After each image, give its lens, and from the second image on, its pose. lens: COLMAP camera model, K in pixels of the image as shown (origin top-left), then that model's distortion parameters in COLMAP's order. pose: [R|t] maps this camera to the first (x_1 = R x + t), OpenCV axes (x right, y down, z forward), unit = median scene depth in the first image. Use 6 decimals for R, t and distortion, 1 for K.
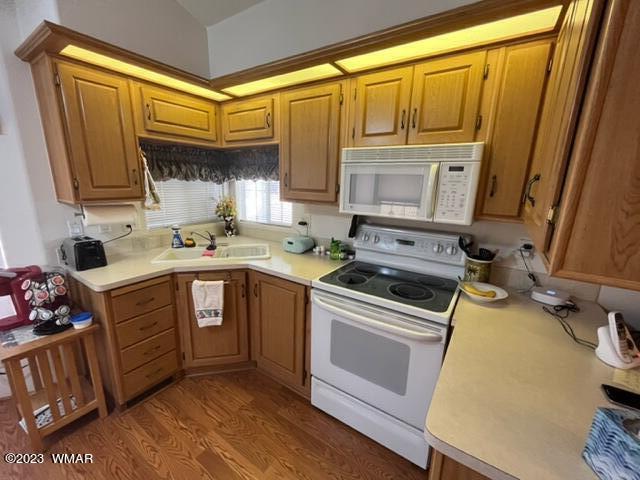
lens RADIAL K [[259.7, 0, 321.1], [0, 259.7, 240.4], [0, 0, 1]] dist [-0.001219, -0.000963]
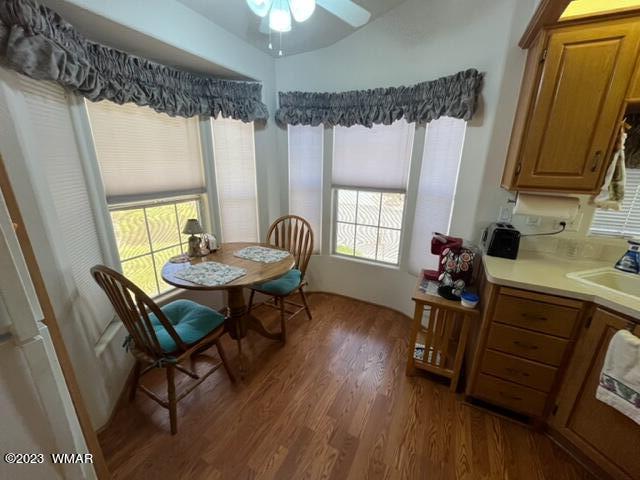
lens RADIAL K [[259.7, 0, 321.1], [0, 259.7, 240.4], [0, 0, 1]] dist [-0.001219, -0.000963]
pose [[0.113090, 0.265355, -0.957495, -0.042282], [-0.236046, 0.943263, 0.233531, -0.021290], [0.965139, 0.199602, 0.169309, 0.176802]]
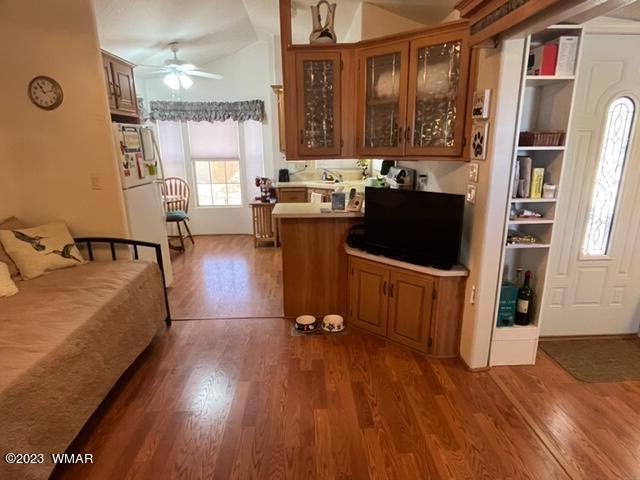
lens RADIAL K [[378.4, 0, 324.8], [0, 378.4, 240.1], [0, 0, 1]] dist [-0.004246, 0.000235]
pose [[0.595263, 0.170083, -0.785324, 2.019270], [-0.153333, 0.983426, 0.096763, 0.236855], [0.788765, 0.062817, 0.611476, -0.695276]]
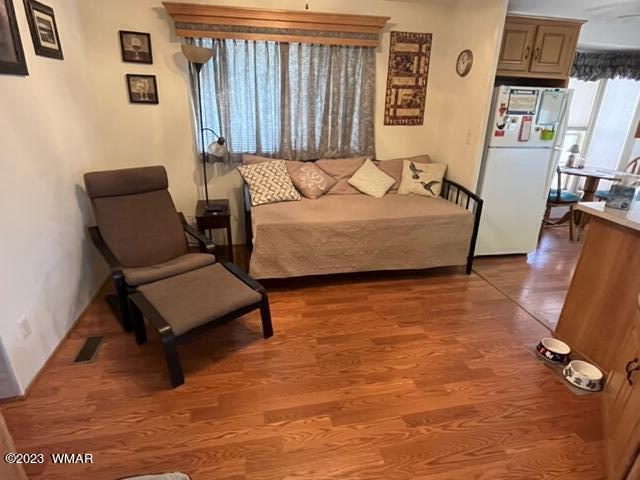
lens RADIAL K [[365.8, 0, 323.3], [0, 365.8, 240.9], [0, 0, 1]] dist [-0.000159, 0.002080]
pose [[-0.705488, 0.213662, -0.675747, 2.051159], [-0.198770, 0.855556, 0.478033, -0.015953], [0.680277, 0.471565, -0.561115, 0.386011]]
